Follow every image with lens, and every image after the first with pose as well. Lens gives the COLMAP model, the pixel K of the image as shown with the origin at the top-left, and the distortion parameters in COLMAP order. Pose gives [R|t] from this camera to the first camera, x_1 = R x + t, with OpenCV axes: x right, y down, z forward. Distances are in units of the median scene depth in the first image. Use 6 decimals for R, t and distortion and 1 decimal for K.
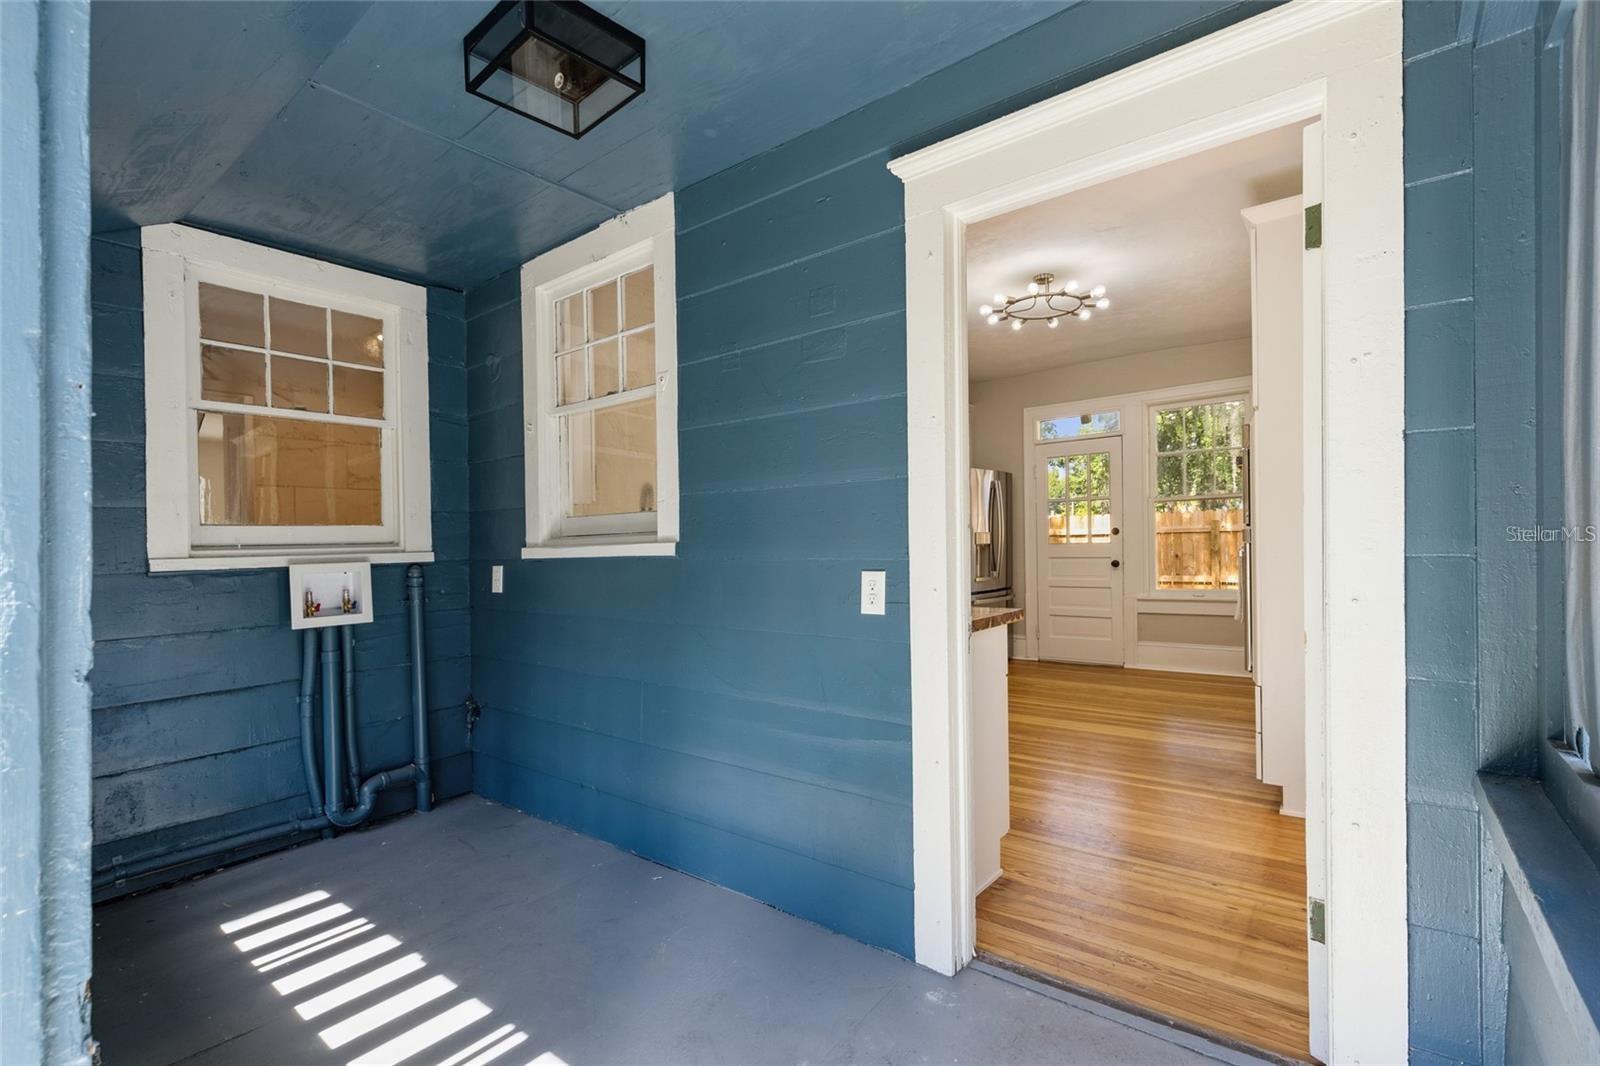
lens RADIAL K [[725.4, 0, 794.3], [0, 725.4, 546.1], [0, 0, 1]] dist [0.000814, -0.000166]
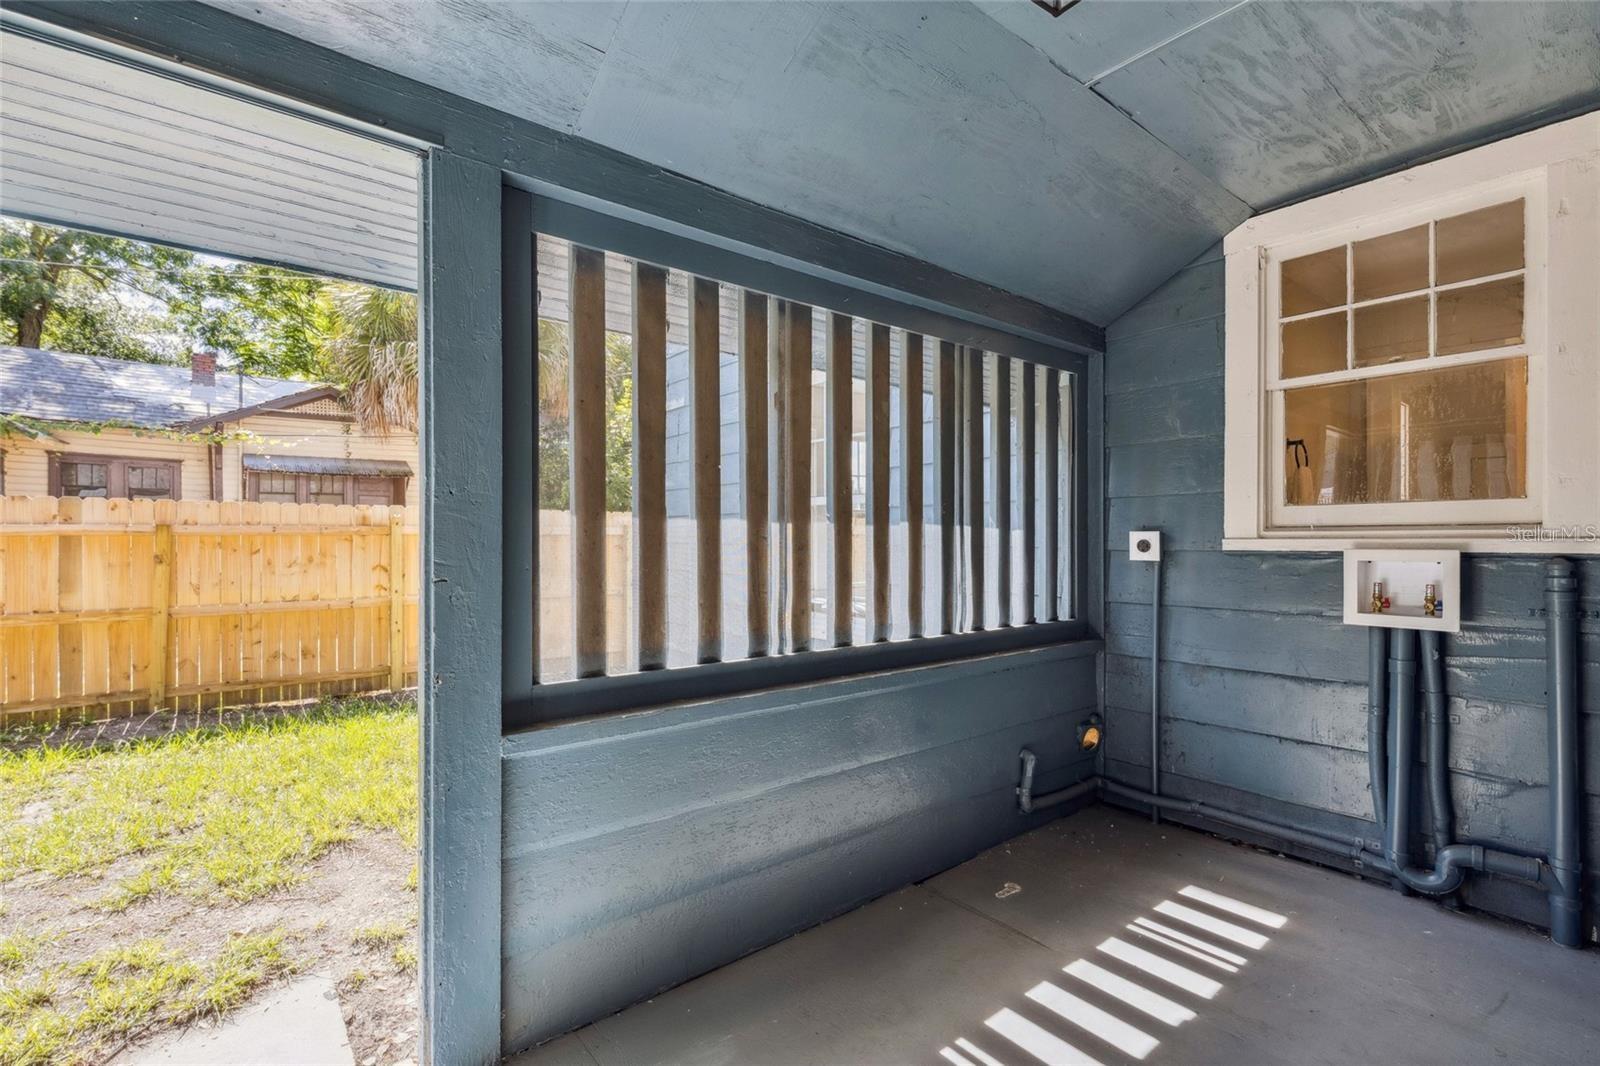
lens RADIAL K [[725.4, 0, 793.2], [0, 725.4, 529.6], [0, 0, 1]] dist [0.000814, -0.000166]
pose [[-0.226267, 0.013139, -0.973977, 0.299742], [0.002899, 0.999914, 0.012816, -0.010505], [0.974061, 0.000076, -0.226286, 0.555671]]
